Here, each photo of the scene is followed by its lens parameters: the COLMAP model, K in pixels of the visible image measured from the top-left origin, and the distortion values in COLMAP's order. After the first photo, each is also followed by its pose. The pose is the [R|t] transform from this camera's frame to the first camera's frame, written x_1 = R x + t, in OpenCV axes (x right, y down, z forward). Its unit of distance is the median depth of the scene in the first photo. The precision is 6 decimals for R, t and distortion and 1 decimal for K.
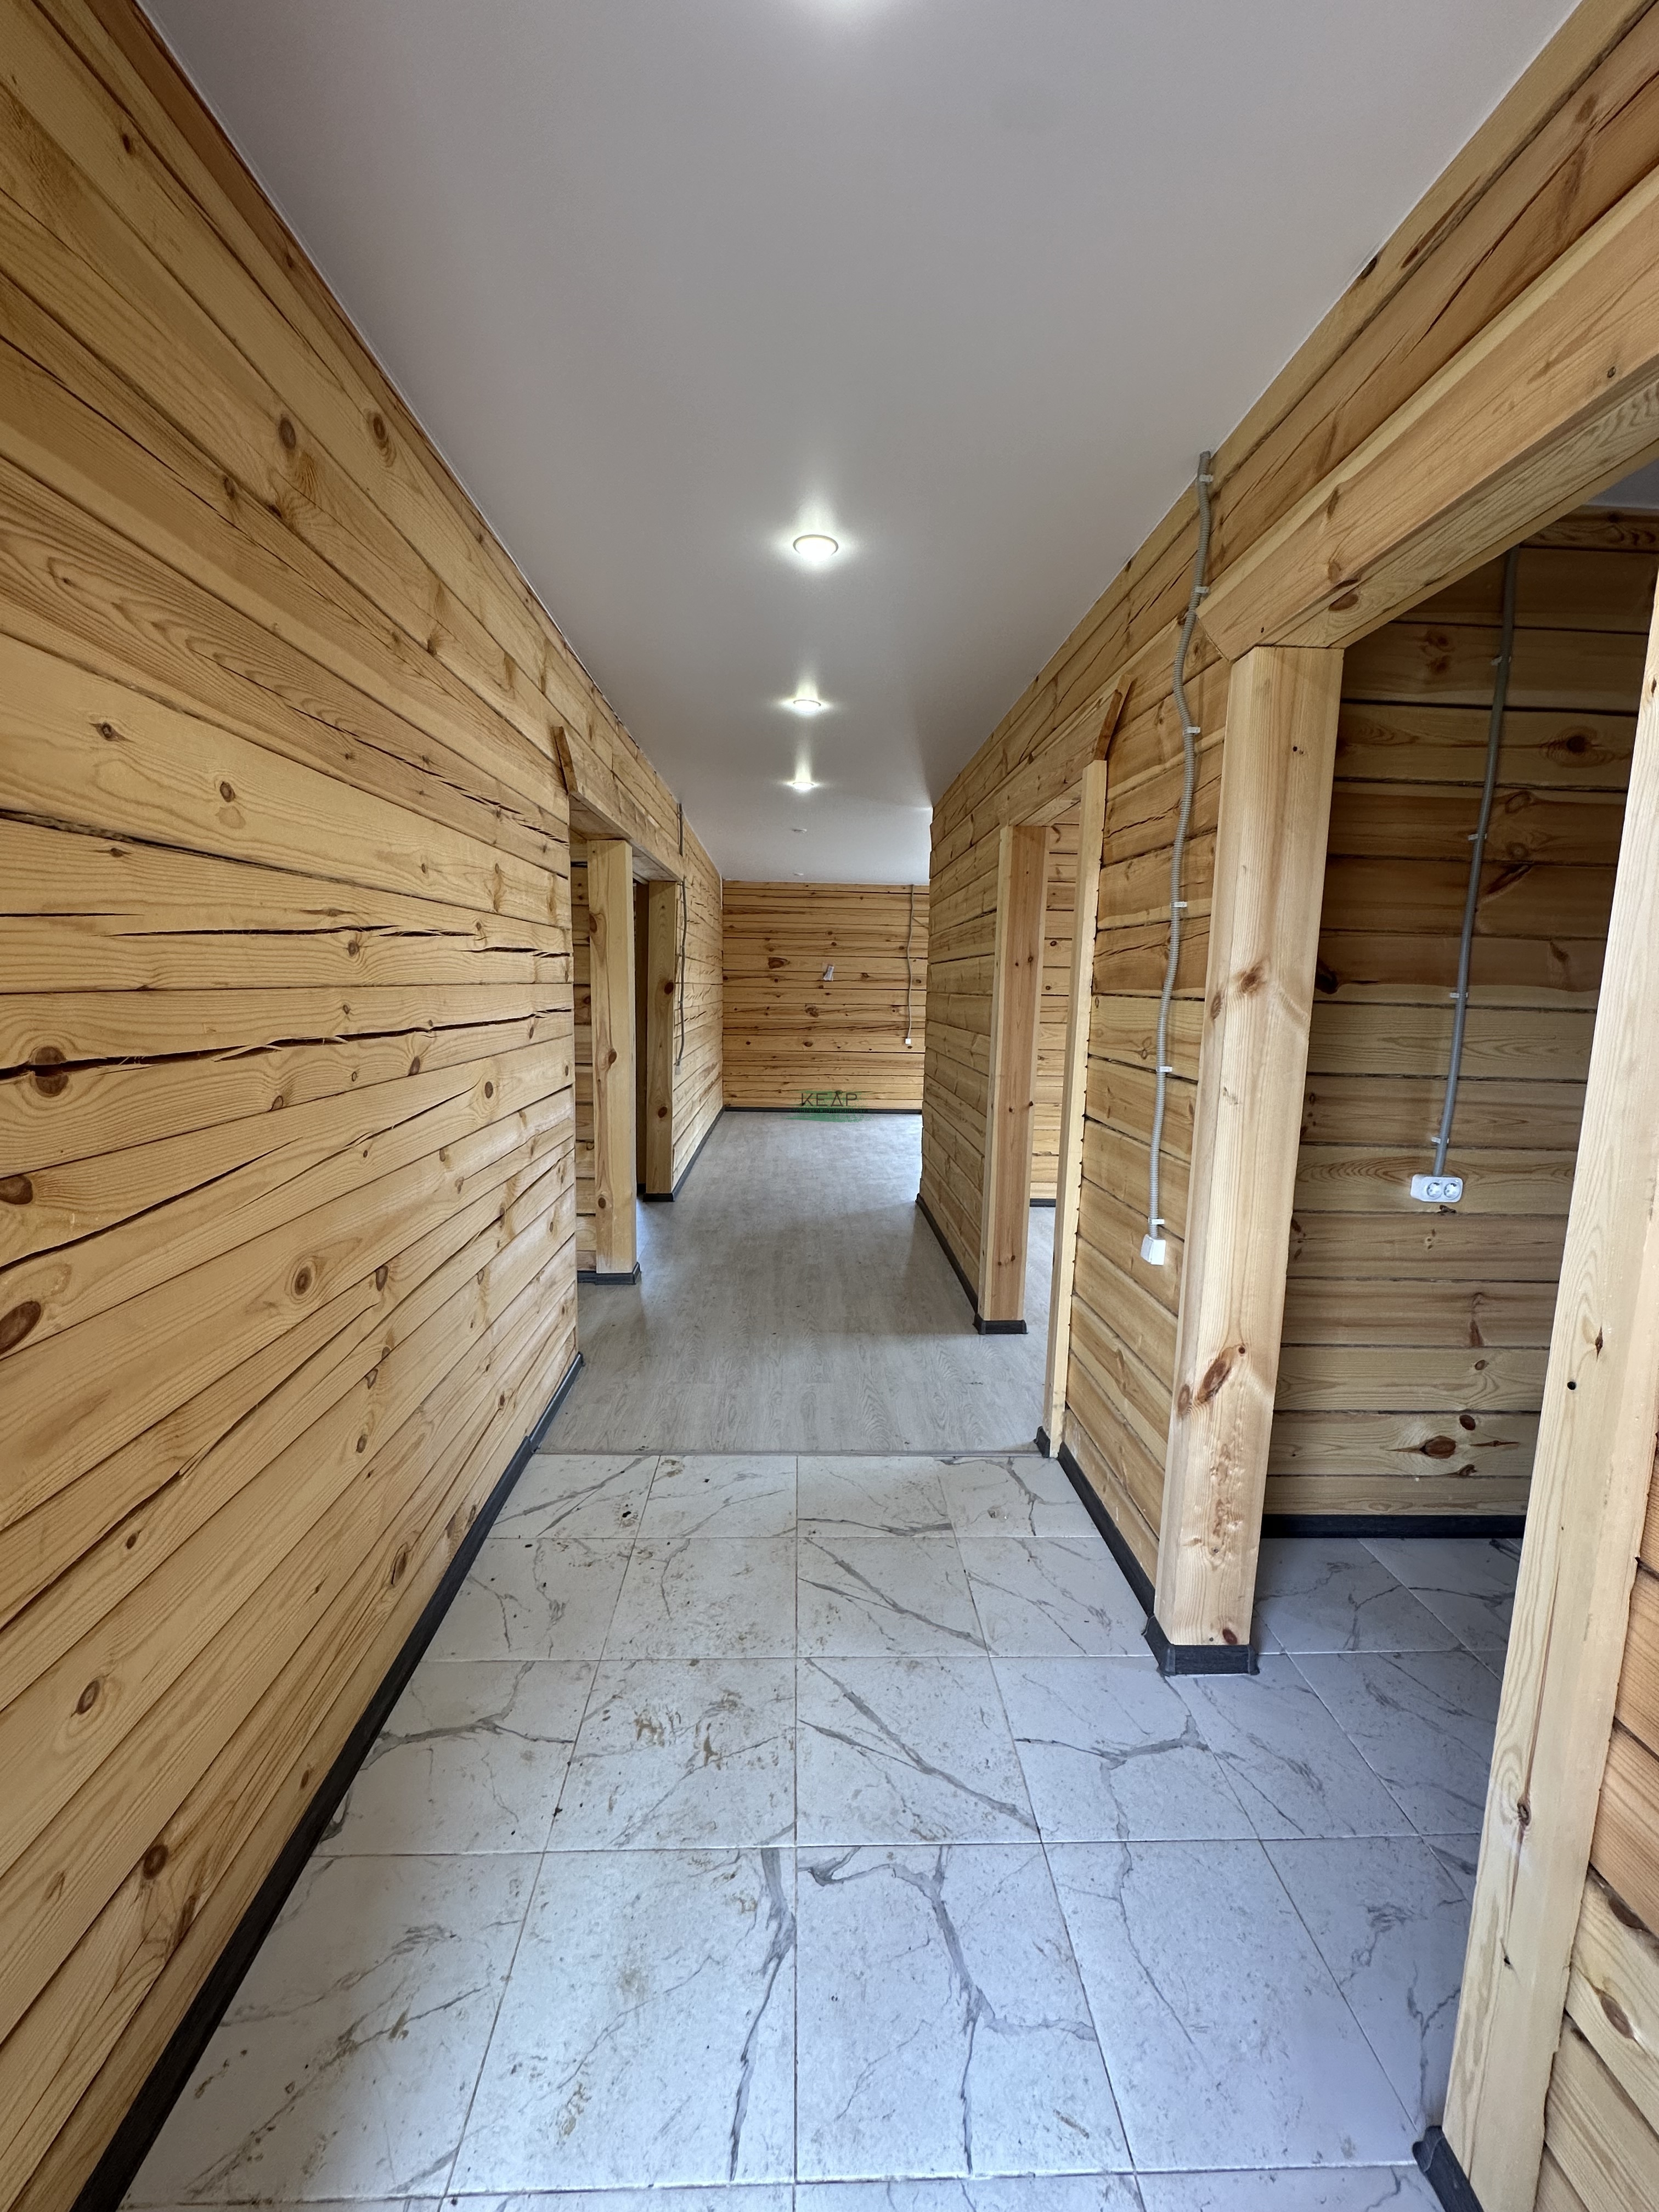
lens RADIAL K [[880.4, 0, 824.3], [0, 880.4, 1111.0], [0, 0, 1]] dist [-0.004367, 0.000181]
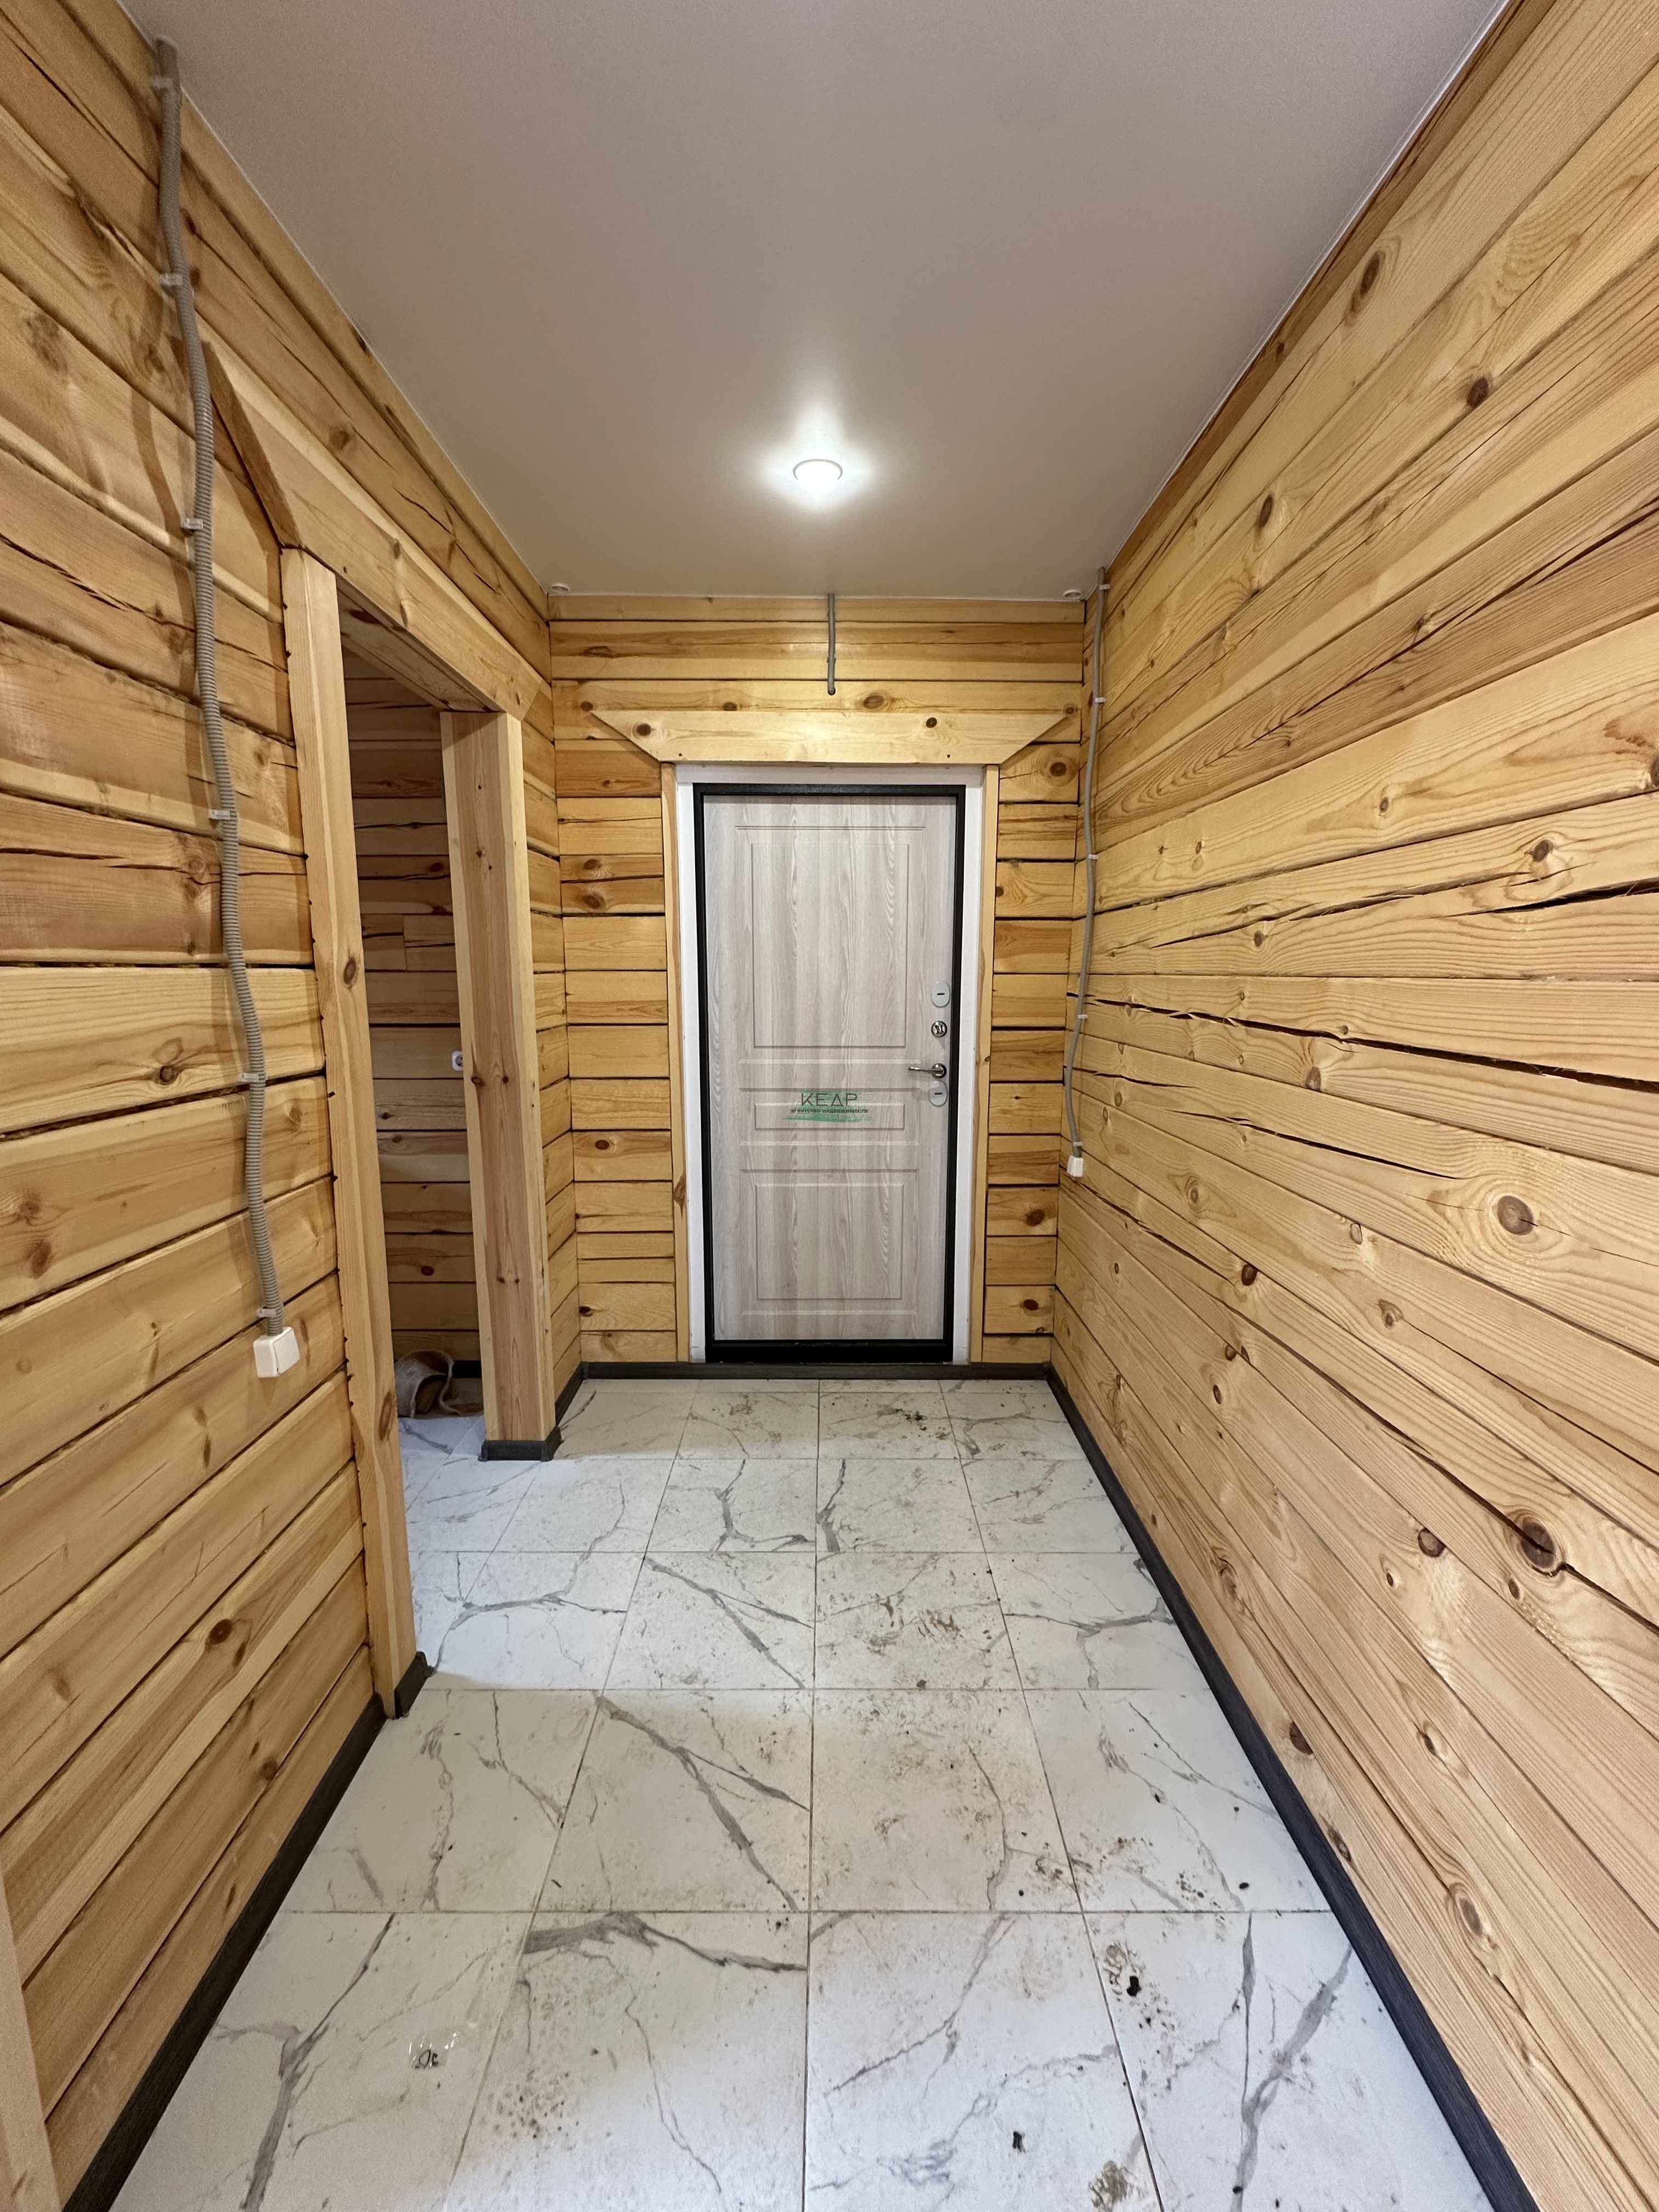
lens RADIAL K [[880.4, 0, 824.9], [0, 880.4, 1100.1], [0, 0, 1]] dist [-0.004367, 0.000181]
pose [[-0.999133, -0.030546, 0.028296, -0.056658], [-0.020852, 0.955285, 0.294952, -0.272639], [-0.036040, 0.294106, -0.955093, 1.887110]]
